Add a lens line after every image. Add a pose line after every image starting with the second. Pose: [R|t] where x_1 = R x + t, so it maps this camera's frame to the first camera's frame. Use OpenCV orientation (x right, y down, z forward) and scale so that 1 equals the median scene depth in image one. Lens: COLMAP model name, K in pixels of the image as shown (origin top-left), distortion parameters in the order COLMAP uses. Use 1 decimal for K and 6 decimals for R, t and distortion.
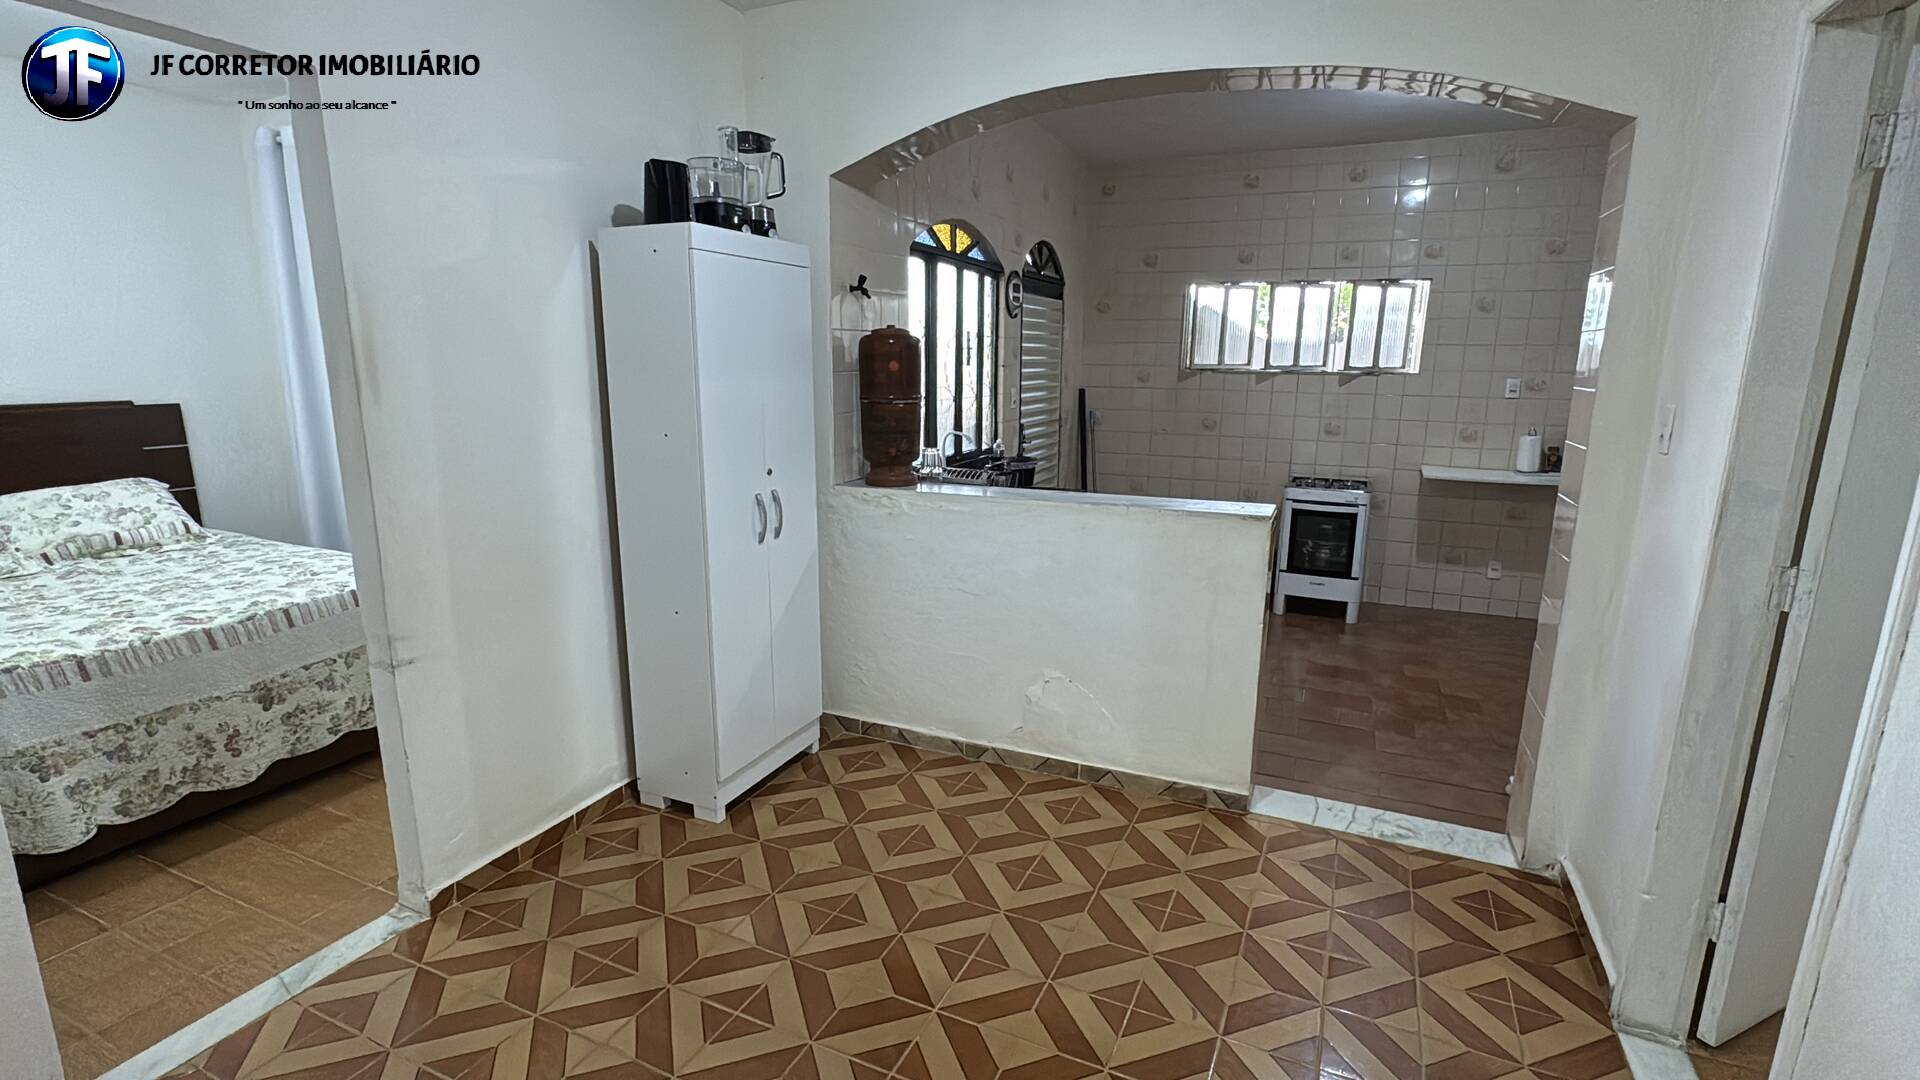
lens RADIAL K [[872.9, 0, 949.7], [0, 872.9, 533.9], [0, 0, 1]] dist [-0.002744, 0.000071]
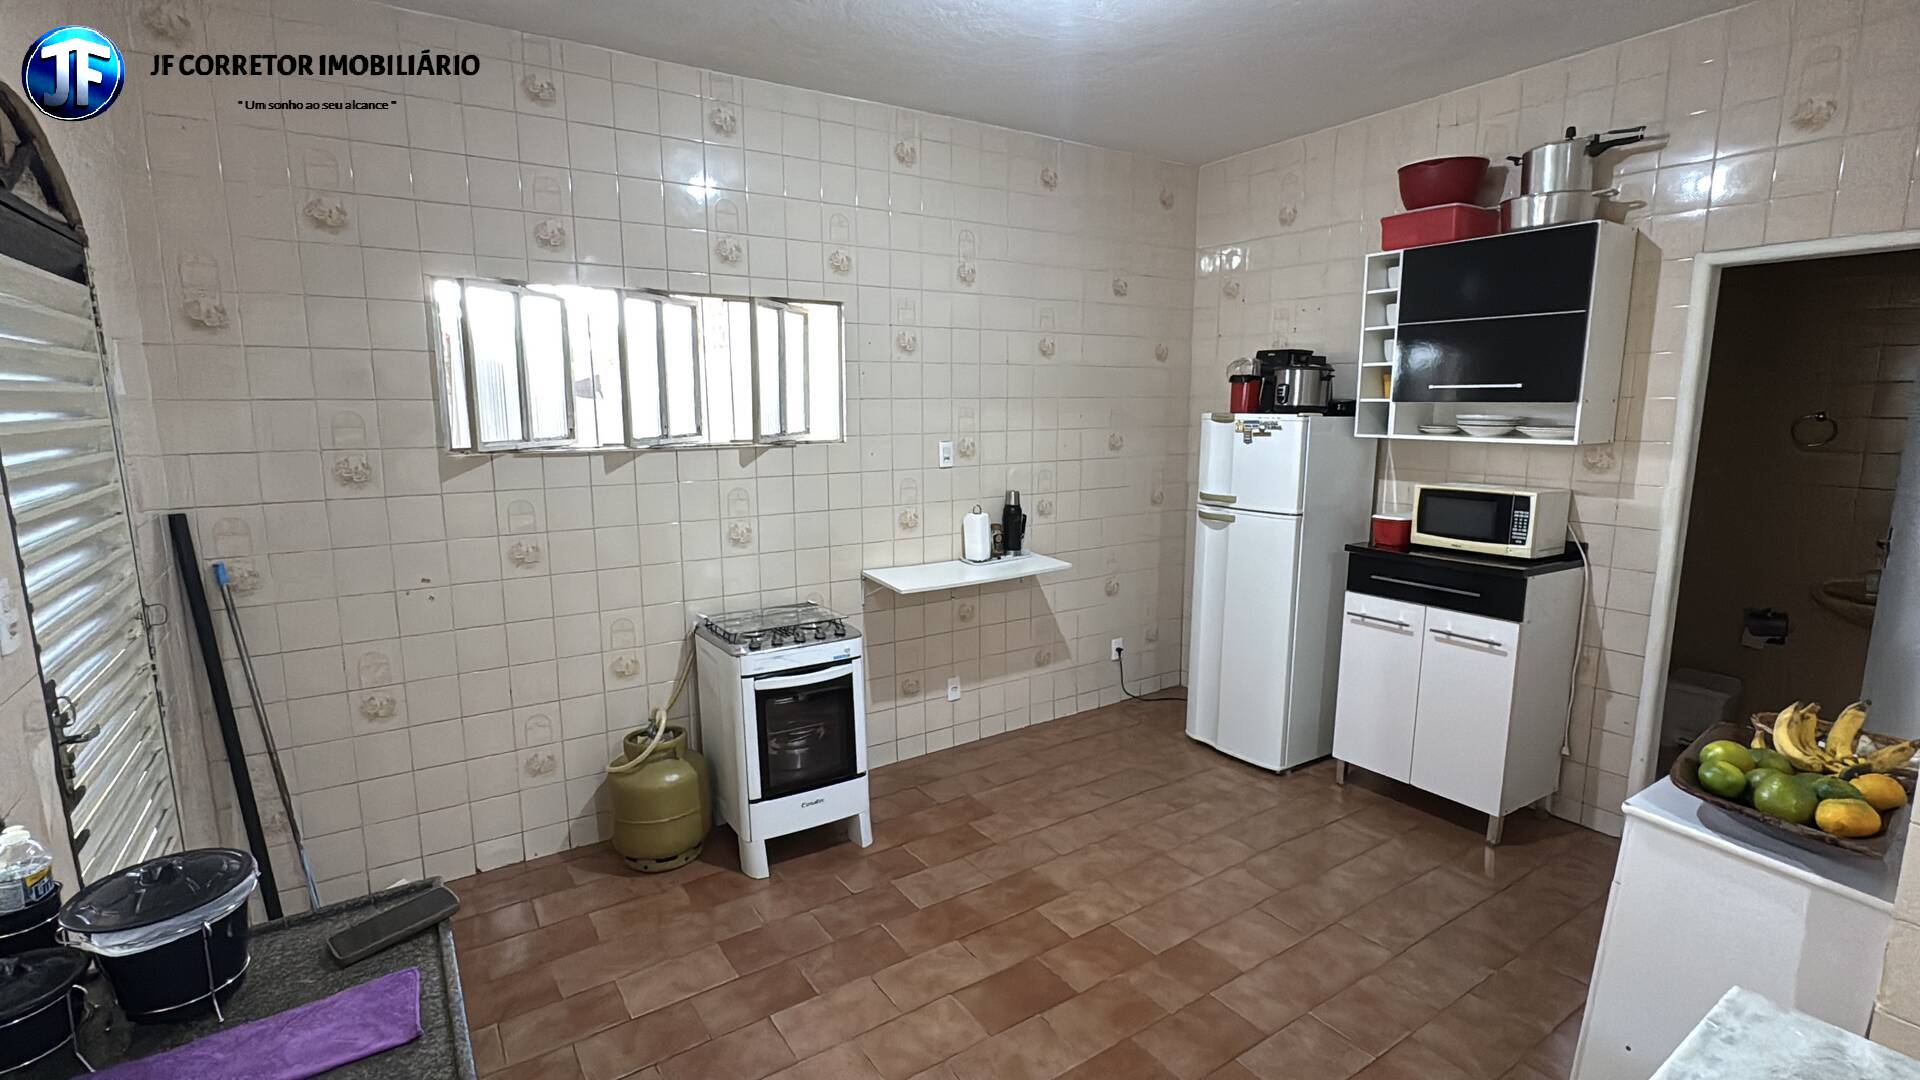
lens RADIAL K [[872.9, 0, 964.5], [0, 872.9, 539.9], [0, 0, 1]] dist [-0.002744, 0.000071]
pose [[0.533921, -0.146394, 0.832765, 0.010153], [0.179110, 0.982129, 0.057817, -0.130515], [-0.826346, 0.118287, 0.550600, 0.555478]]
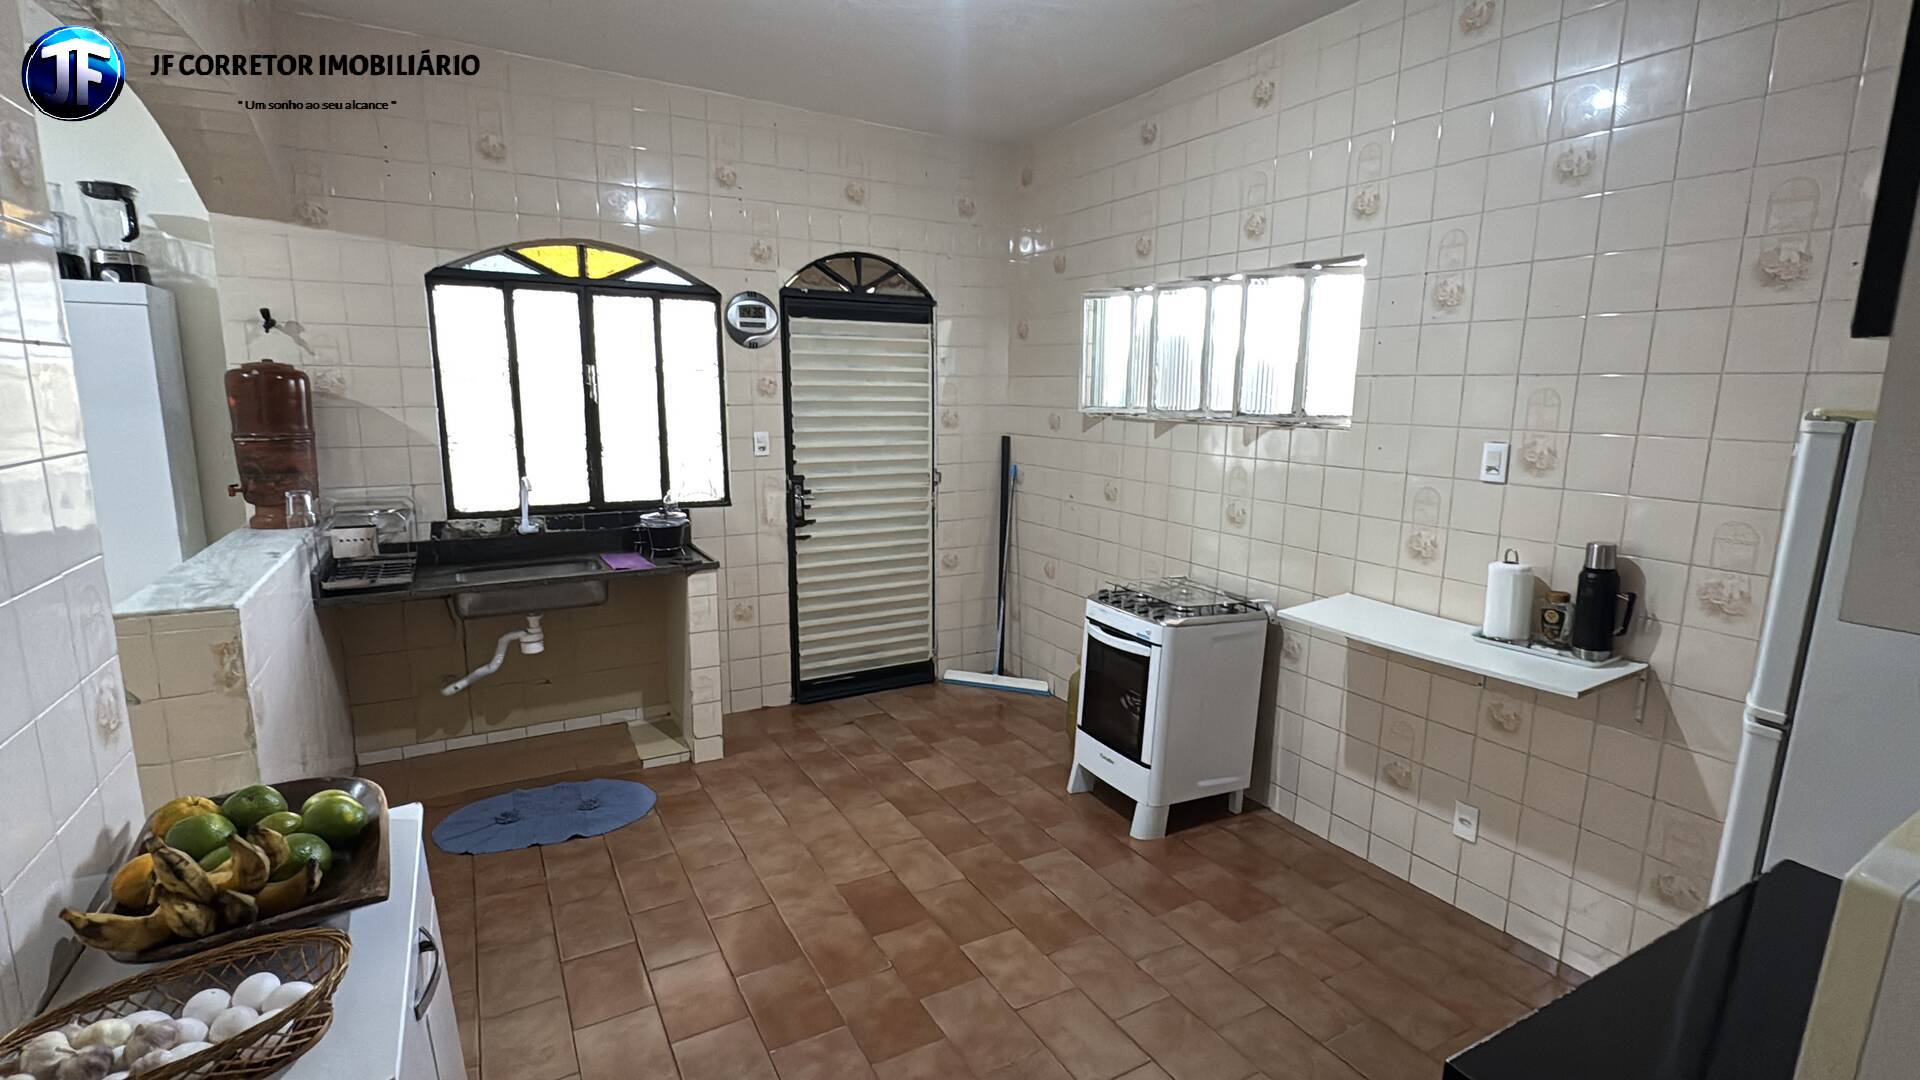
lens RADIAL K [[872.9, 0, 949.1], [0, 872.9, 535.1], [0, 0, 1]] dist [-0.002744, 0.000071]
pose [[0.798091, 0.101089, -0.593997, 0.670232], [-0.123279, 0.992367, 0.003248, -0.087397], [0.589791, 0.070635, 0.804461, 0.411542]]
